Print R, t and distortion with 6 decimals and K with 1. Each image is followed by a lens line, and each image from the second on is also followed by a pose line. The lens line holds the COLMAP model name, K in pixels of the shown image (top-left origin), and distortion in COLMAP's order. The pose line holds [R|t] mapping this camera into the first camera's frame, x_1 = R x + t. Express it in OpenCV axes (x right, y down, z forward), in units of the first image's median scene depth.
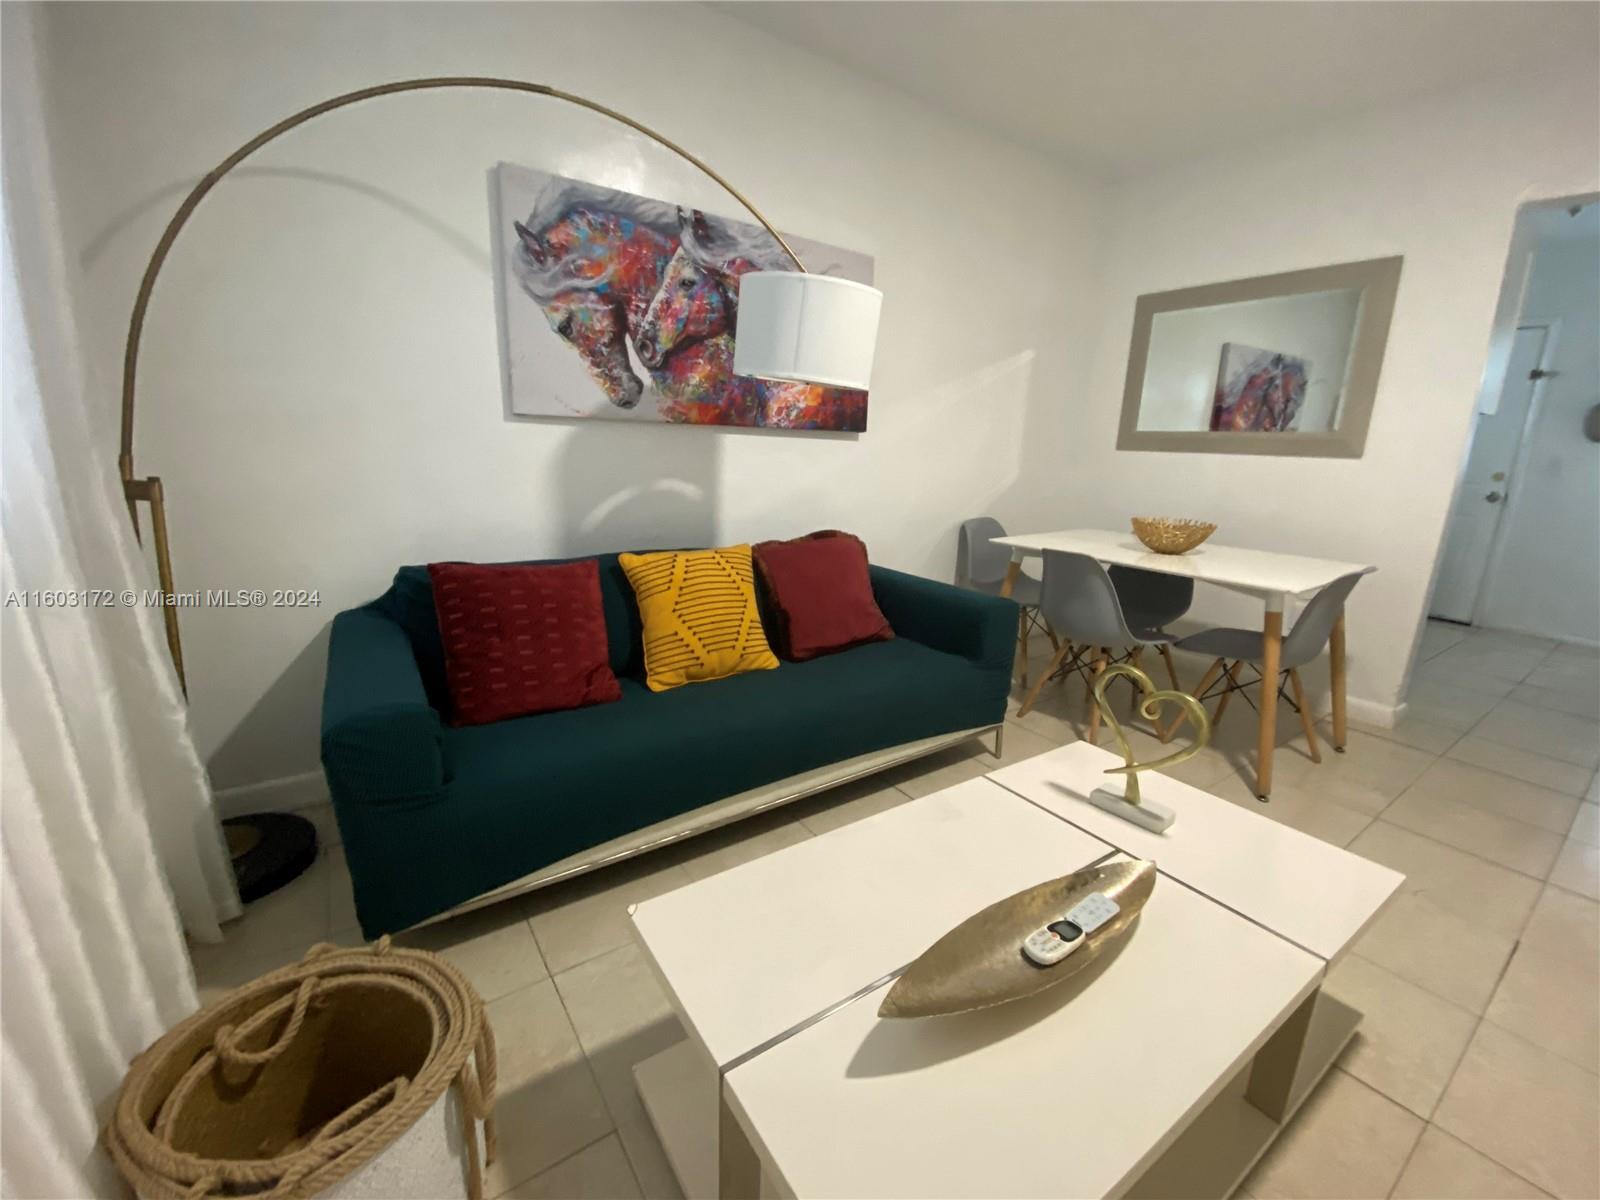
lens RADIAL K [[655.3, 0, 819.6], [0, 655.3, 622.0], [0, 0, 1]] dist [0.008933, -0.014045]
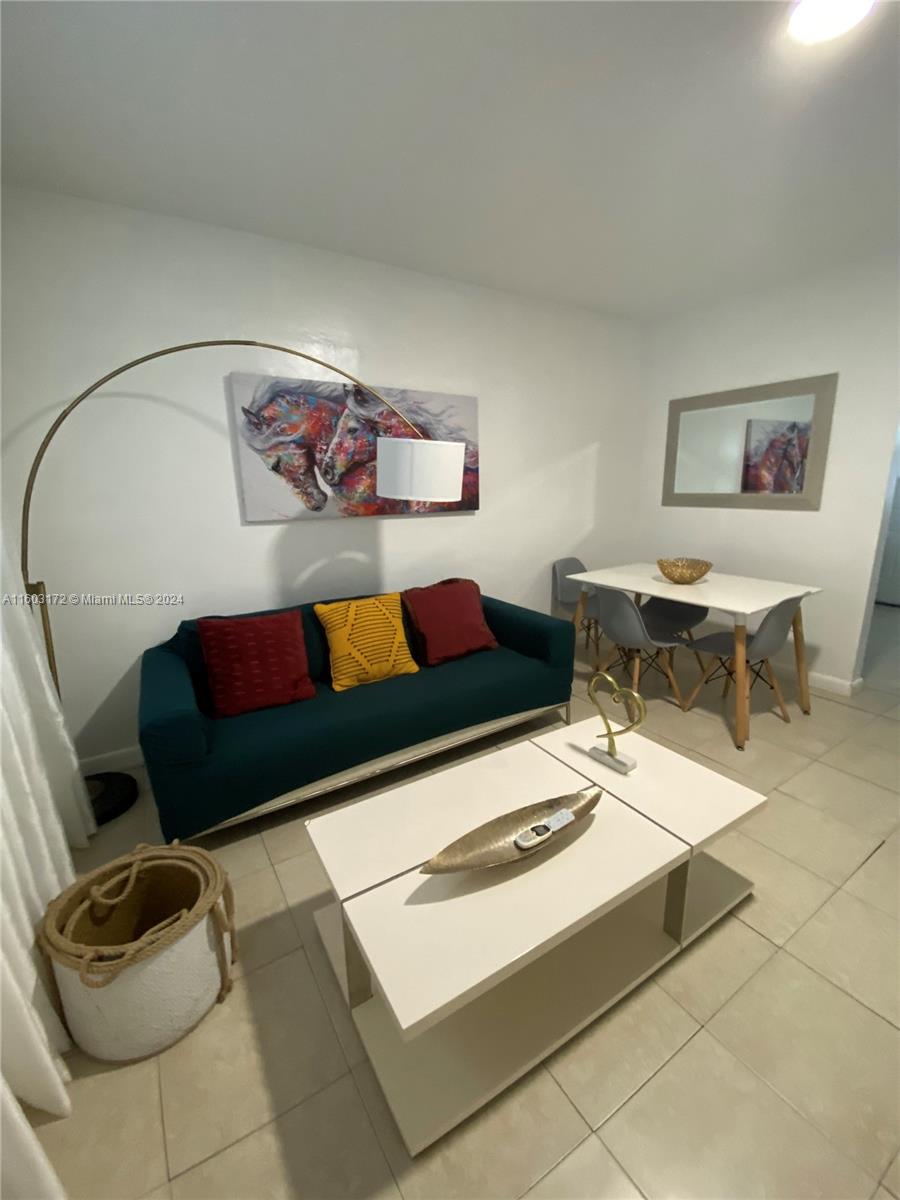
lens RADIAL K [[491.5, 0, 468.6], [0, 491.5, 611.7], [0, 0, 1]] dist [0.008933, -0.014045]
pose [[0.997852, -0.038982, -0.052653, 0.126598], [0.038448, 0.999199, -0.011127, -0.056649], [0.053045, 0.009079, 0.998551, -0.169945]]
